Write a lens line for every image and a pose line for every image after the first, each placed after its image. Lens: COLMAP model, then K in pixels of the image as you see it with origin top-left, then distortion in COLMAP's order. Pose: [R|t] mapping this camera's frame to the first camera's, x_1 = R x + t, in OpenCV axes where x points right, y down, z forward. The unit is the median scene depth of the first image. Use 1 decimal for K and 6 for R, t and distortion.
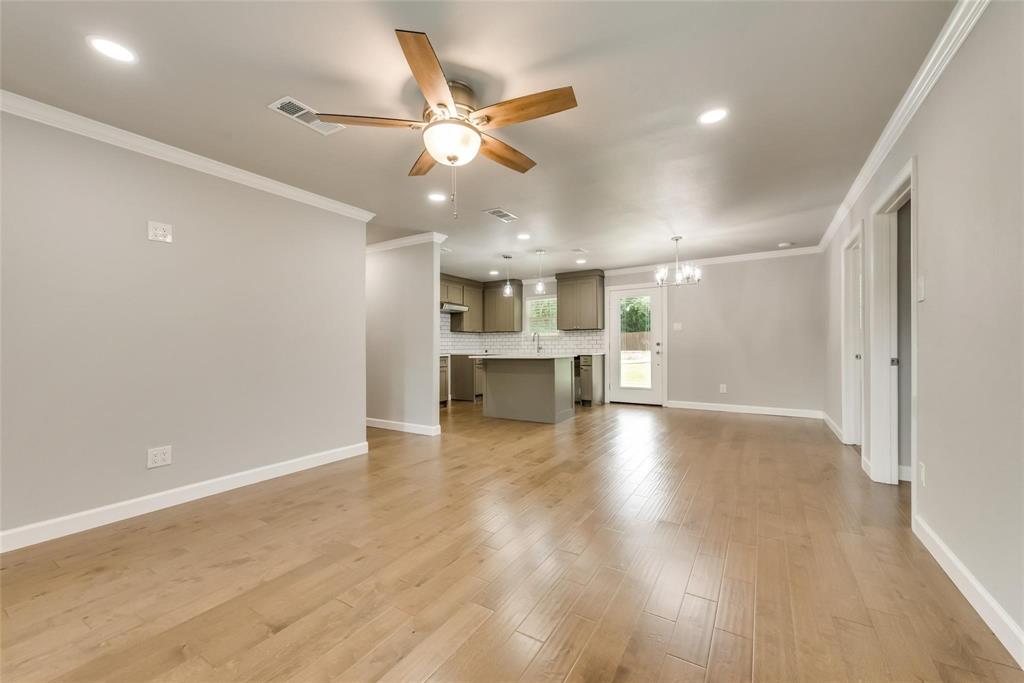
lens RADIAL K [[406.1, 0, 512.2], [0, 406.1, 356.1], [0, 0, 1]] dist [0.002275, -0.000080]
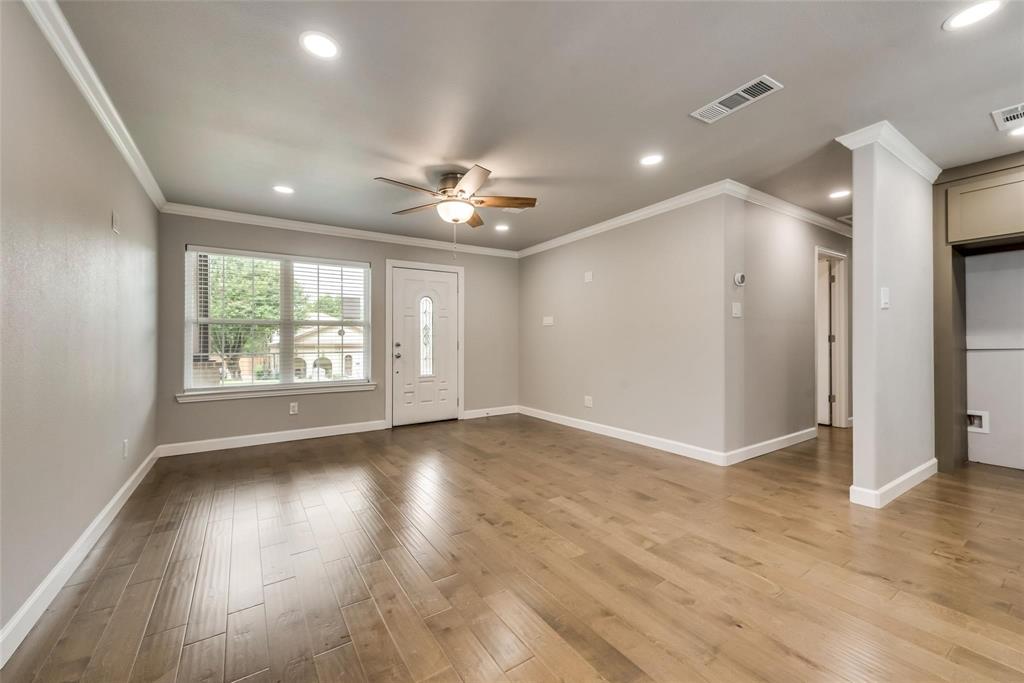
lens RADIAL K [[403.5, 0, 512.0], [0, 403.5, 341.5], [0, 0, 1]] dist [-0.000477, -0.000065]
pose [[-0.421295, 0.009364, -0.906875, 0.710620], [-0.018018, 0.999663, 0.018692, -0.036271], [0.906745, 0.024215, -0.420984, 1.141999]]
